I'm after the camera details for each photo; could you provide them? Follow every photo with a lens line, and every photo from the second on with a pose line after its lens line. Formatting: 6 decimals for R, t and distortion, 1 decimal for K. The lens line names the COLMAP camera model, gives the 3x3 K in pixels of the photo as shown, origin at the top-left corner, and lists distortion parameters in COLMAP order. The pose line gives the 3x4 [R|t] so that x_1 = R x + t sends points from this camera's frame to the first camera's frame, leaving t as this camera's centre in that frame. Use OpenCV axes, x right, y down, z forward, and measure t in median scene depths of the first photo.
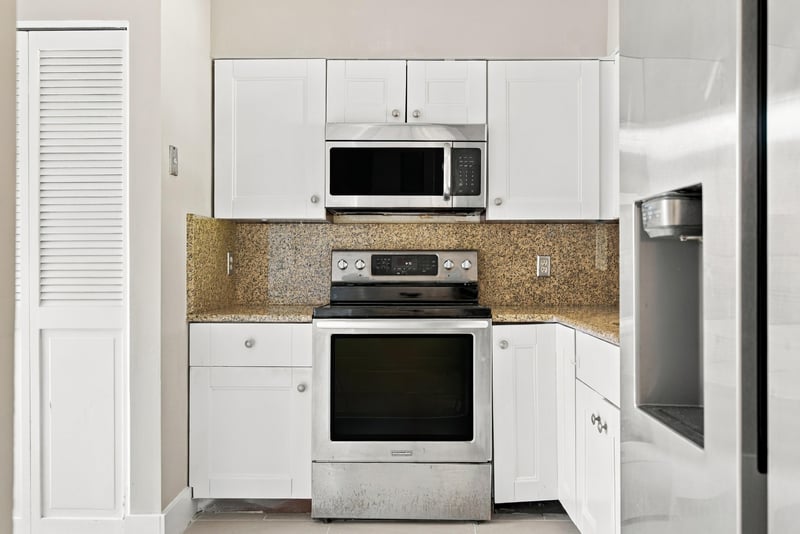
lens RADIAL K [[634.6, 0, 413.7], [0, 634.6, 263.4], [0, 0, 1]] dist [-0.017882, -0.002056]
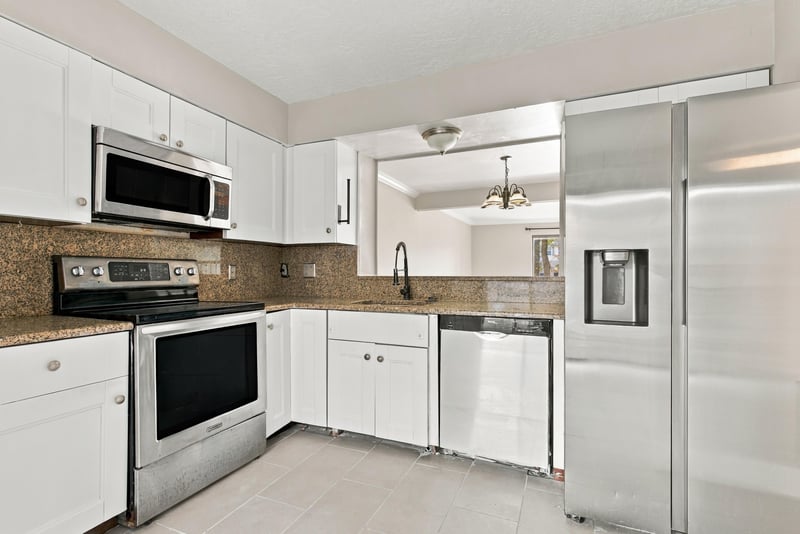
lens RADIAL K [[381.7, 0, 398.3], [0, 381.7, 270.6], [0, 0, 1]] dist [-0.002633, 0.002177]
pose [[0.401116, 0.003808, 0.916020, -0.488138], [-0.005074, 0.999985, -0.001936, -0.000316], [-0.916013, -0.003871, 0.401129, 0.344748]]
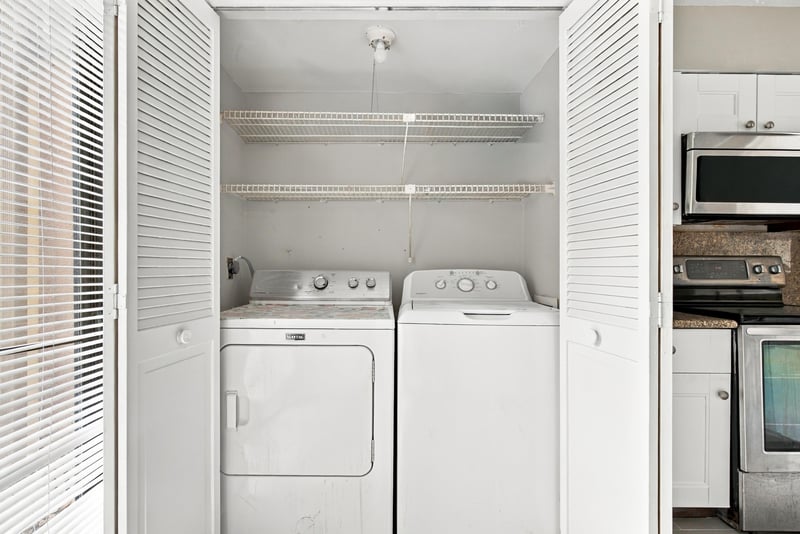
lens RADIAL K [[400.0, 0, 382.2], [0, 400.0, 265.7], [0, 0, 1]] dist [0.004225, -0.000636]
pose [[0.999959, 0.004654, 0.007742, -0.644839], [-0.004648, 0.999989, -0.000721, -0.000821], [-0.007745, 0.000685, 0.999970, 0.346905]]
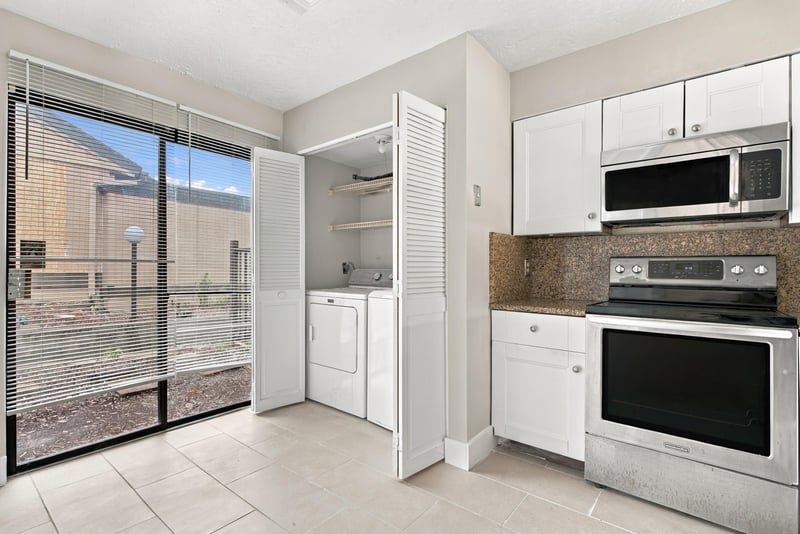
lens RADIAL K [[381.7, 0, 401.3], [0, 381.7, 264.6], [0, 0, 1]] dist [-0.002633, 0.002177]
pose [[0.778210, -0.000448, -0.628004, 0.021273], [-0.003669, 0.999979, -0.005260, -0.000953], [0.627994, 0.006397, 0.778192, 0.191983]]
